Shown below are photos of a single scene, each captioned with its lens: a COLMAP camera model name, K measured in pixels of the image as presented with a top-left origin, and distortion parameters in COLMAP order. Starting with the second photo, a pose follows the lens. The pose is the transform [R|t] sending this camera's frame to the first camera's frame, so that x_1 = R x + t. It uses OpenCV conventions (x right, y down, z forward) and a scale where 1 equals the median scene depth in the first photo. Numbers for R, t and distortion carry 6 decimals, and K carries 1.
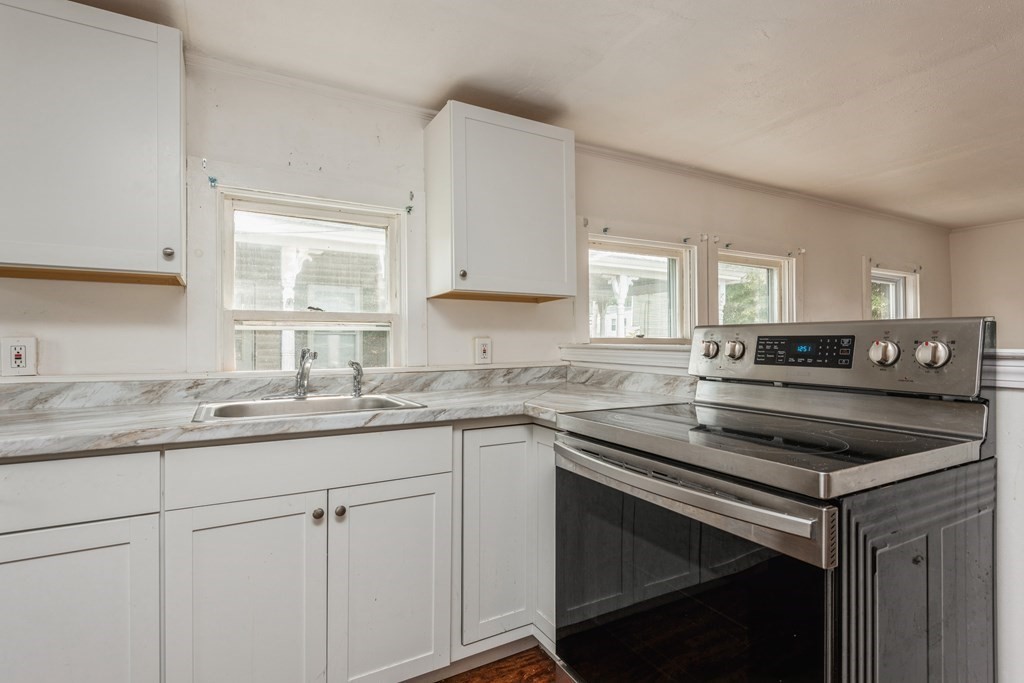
lens RADIAL K [[505.1, 0, 513.9], [0, 505.1, 342.3], [0, 0, 1]] dist [0.005821, -0.000173]
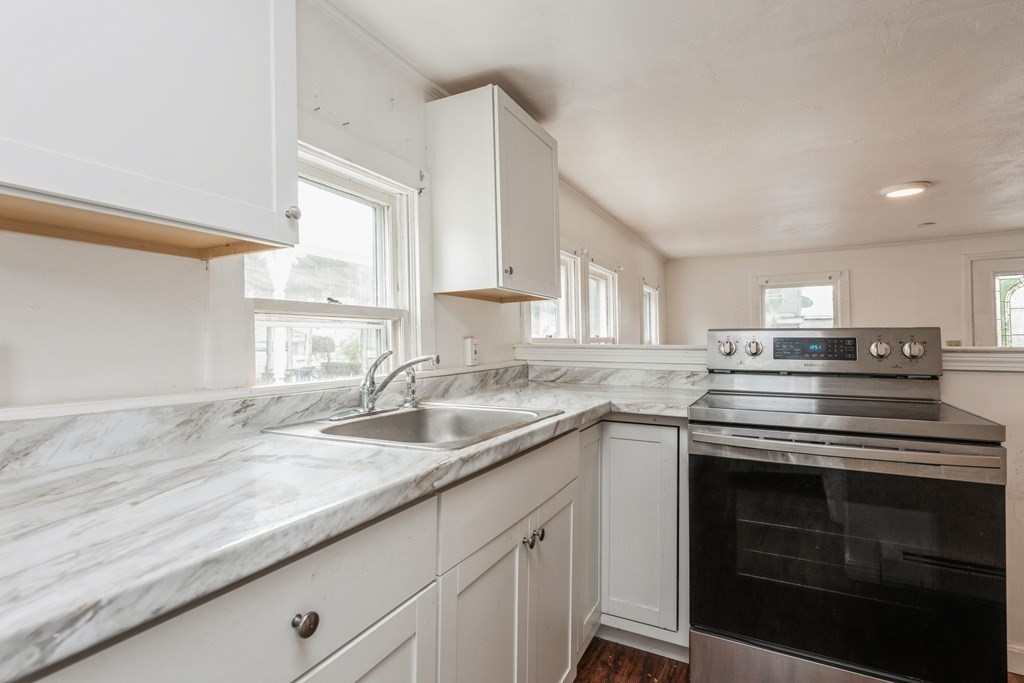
lens RADIAL K [[505.1, 0, 514.0], [0, 505.1, 336.0], [0, 0, 1]] dist [0.005821, -0.000173]
pose [[0.830335, 0.005096, 0.557241, -0.725239], [0.000568, 0.999950, -0.009992, -0.003750], [-0.557264, 0.008613, 0.830291, 0.240543]]
